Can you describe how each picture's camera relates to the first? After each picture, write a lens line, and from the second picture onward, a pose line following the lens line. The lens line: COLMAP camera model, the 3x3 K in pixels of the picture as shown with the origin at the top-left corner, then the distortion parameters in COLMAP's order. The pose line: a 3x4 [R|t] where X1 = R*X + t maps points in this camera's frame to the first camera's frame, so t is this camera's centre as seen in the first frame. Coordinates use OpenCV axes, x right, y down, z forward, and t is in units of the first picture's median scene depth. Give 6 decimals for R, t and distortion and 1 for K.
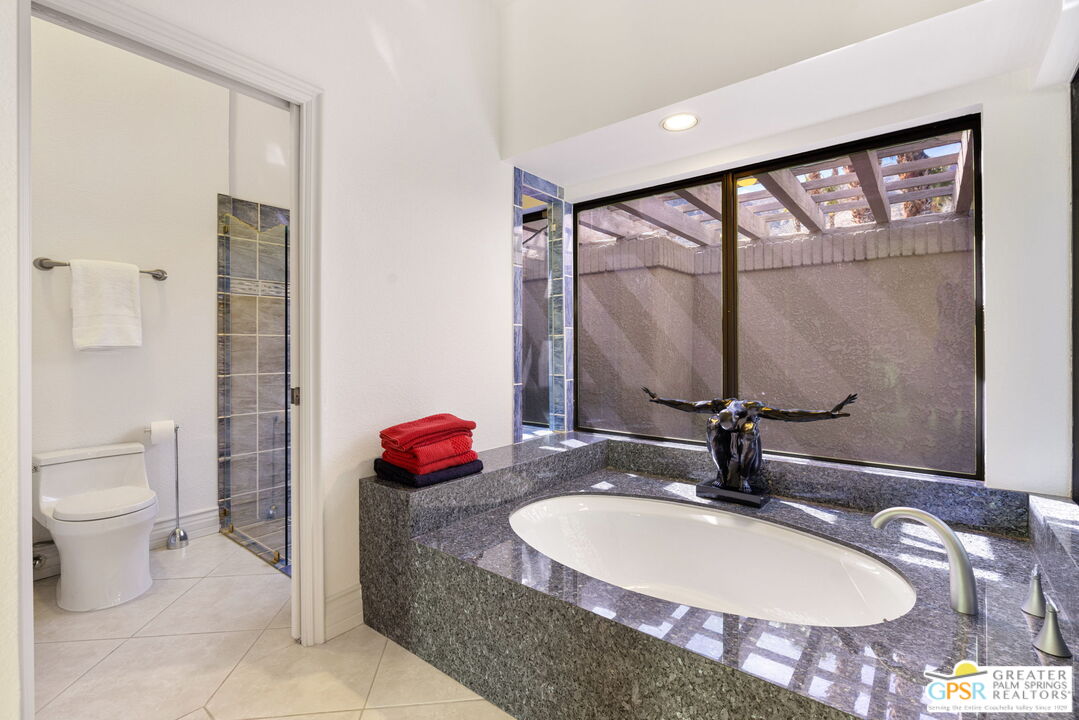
lens RADIAL K [[478.1, 0, 537.5], [0, 478.1, 352.5], [0, 0, 1]] dist [-0.013124, -0.000013]
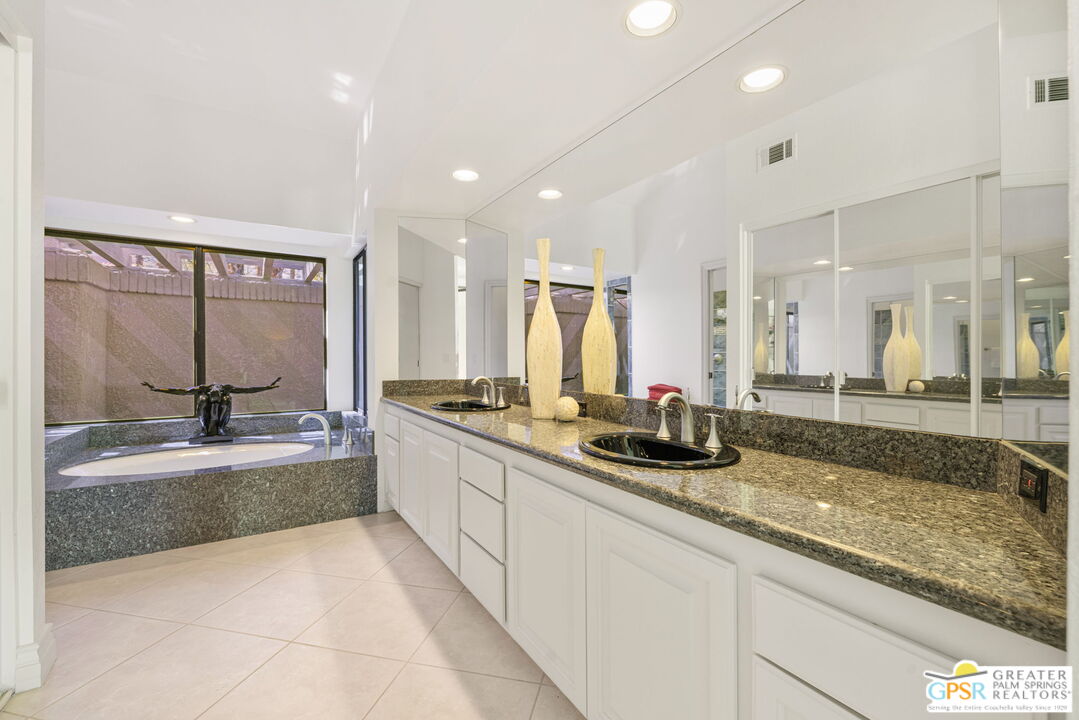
lens RADIAL K [[456.3, 0, 545.1], [0, 456.3, 355.4], [0, 0, 1]] dist [-0.000198, 0.000110]
pose [[0.309687, 0.002958, 0.950834, -0.811596], [0.001959, 0.999991, -0.003749, -0.001553], [-0.950837, 0.003023, 0.309678, -0.691041]]
